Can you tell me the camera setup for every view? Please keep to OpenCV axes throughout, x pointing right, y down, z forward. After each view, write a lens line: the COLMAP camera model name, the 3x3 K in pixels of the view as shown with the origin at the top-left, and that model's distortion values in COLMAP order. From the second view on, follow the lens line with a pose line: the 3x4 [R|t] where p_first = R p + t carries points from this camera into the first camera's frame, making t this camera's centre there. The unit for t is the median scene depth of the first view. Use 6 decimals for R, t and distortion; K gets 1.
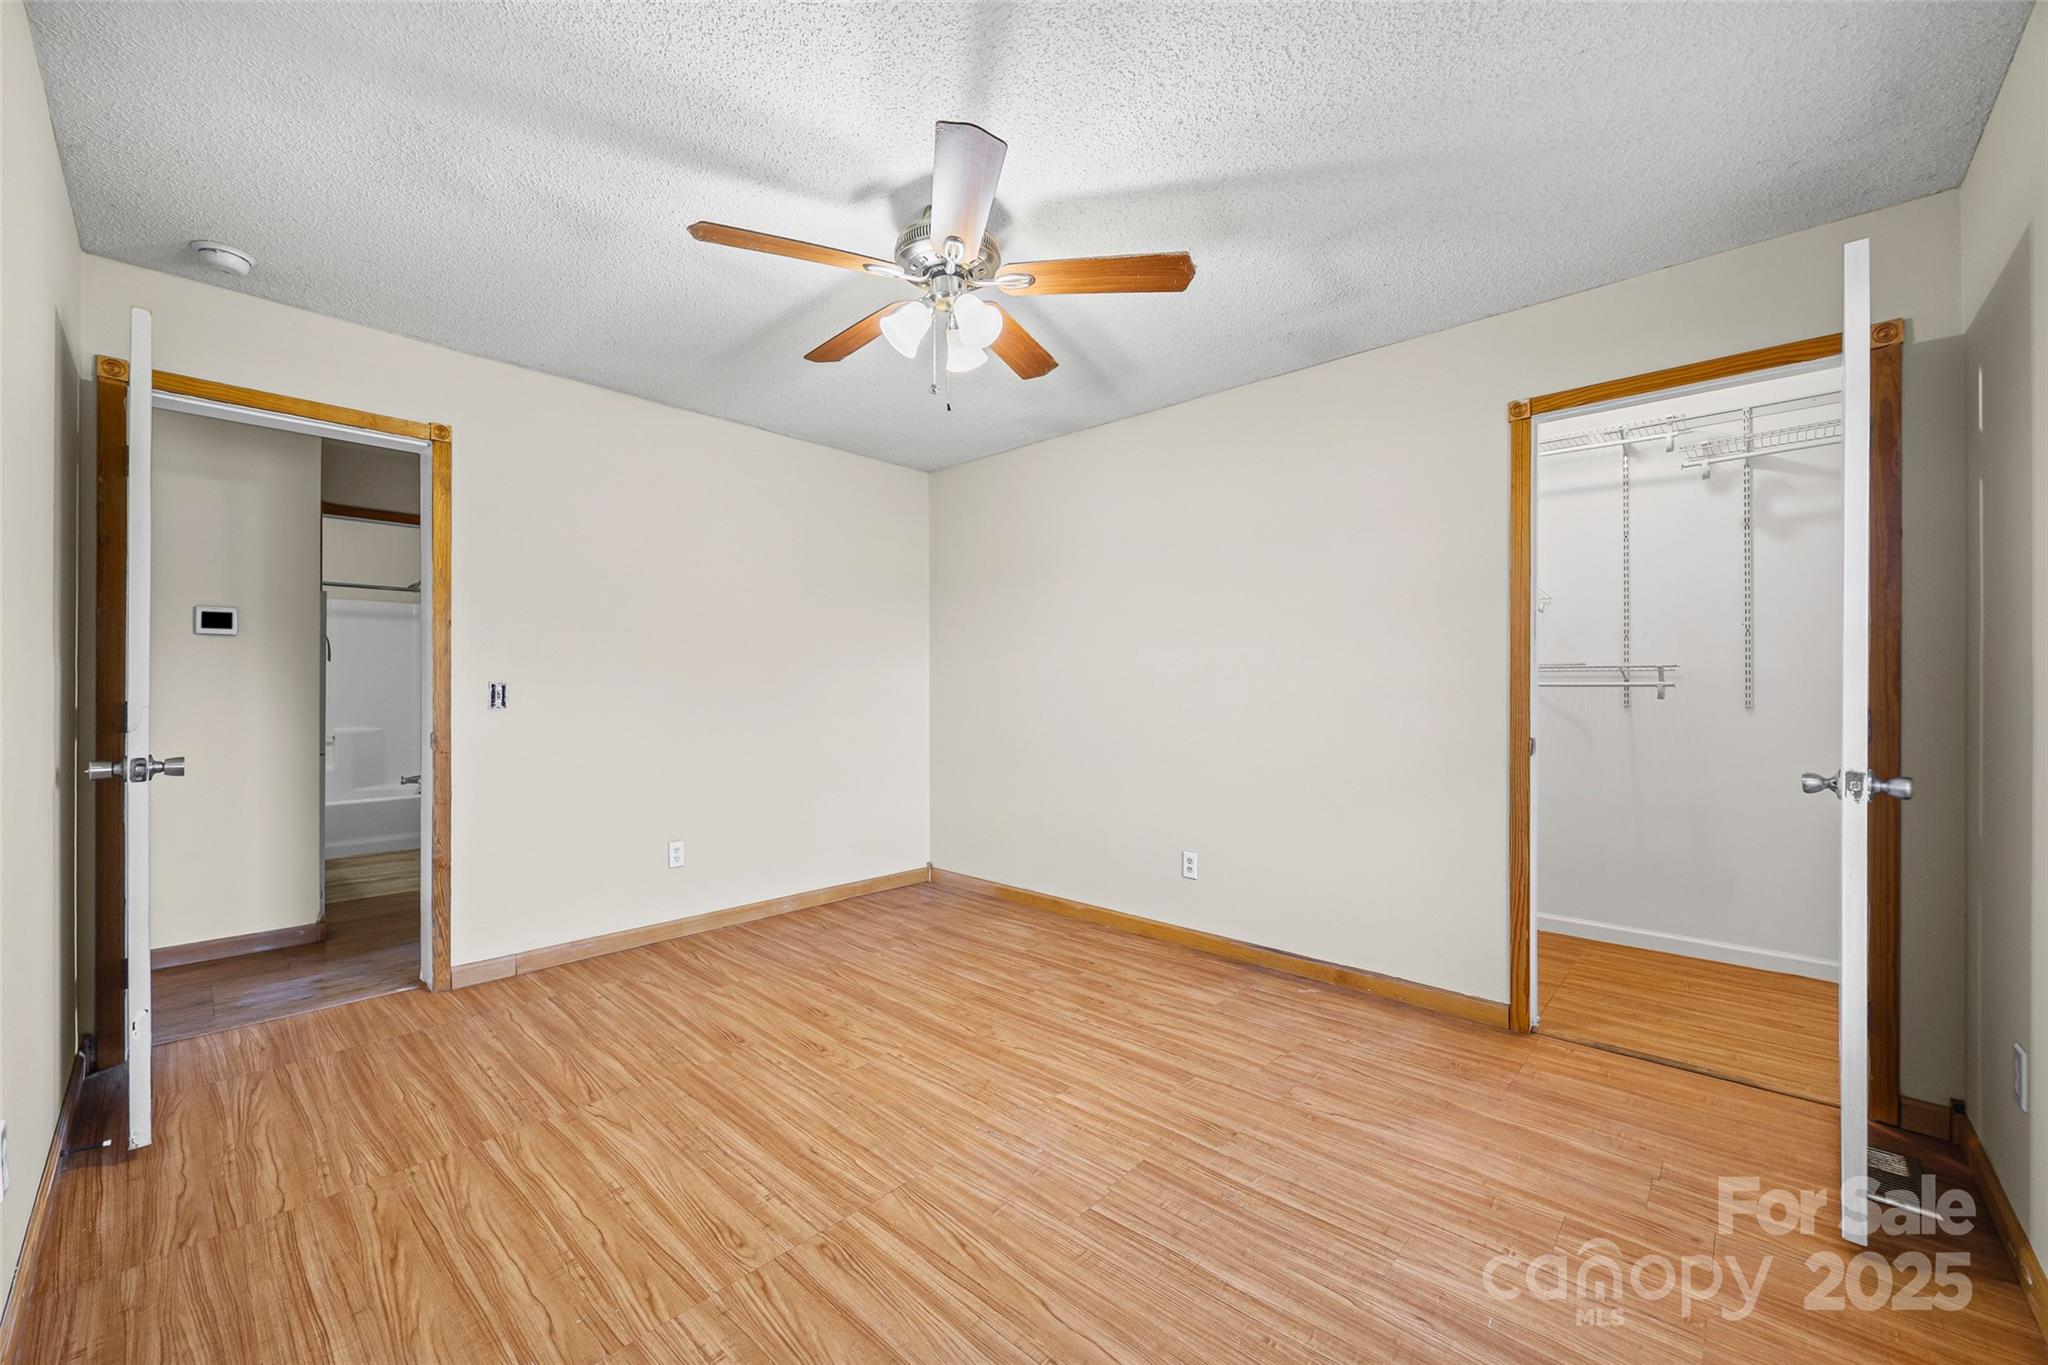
lens RADIAL K [[783.7, 0, 1010.2], [0, 783.7, 695.8], [0, 0, 1]] dist [-0.001470, -0.000131]
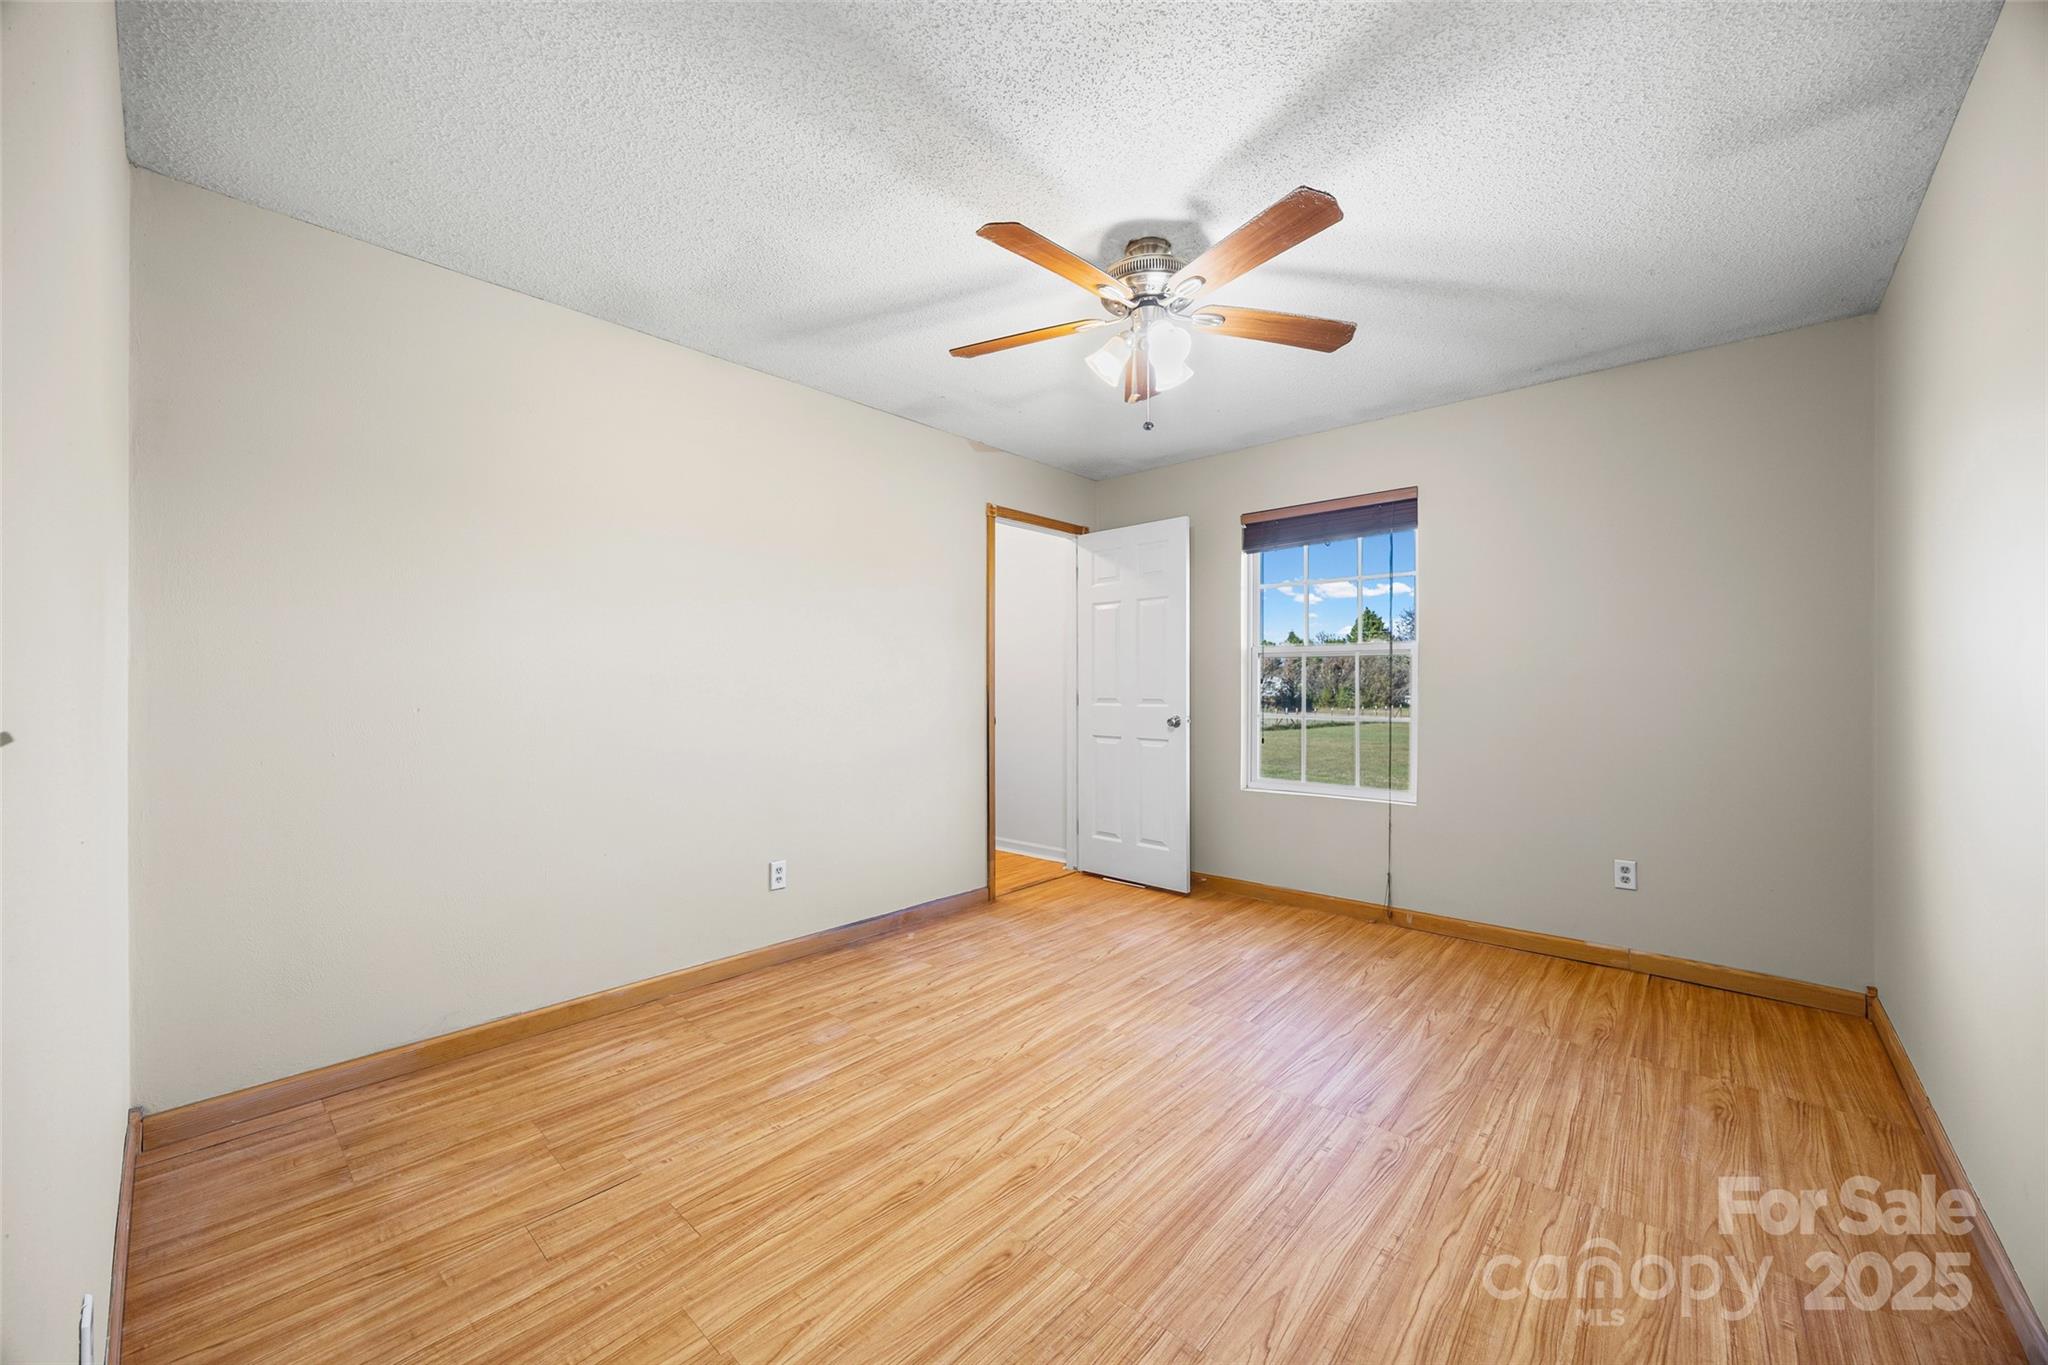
lens RADIAL K [[783.7, 0, 1016.8], [0, 783.7, 686.5], [0, 0, 1]] dist [-0.001470, -0.000131]
pose [[-0.024414, -0.001779, 0.999700, -0.906885], [0.010236, 0.999946, 0.002029, -0.007695], [-0.999650, 0.010282, -0.024394, 0.947682]]
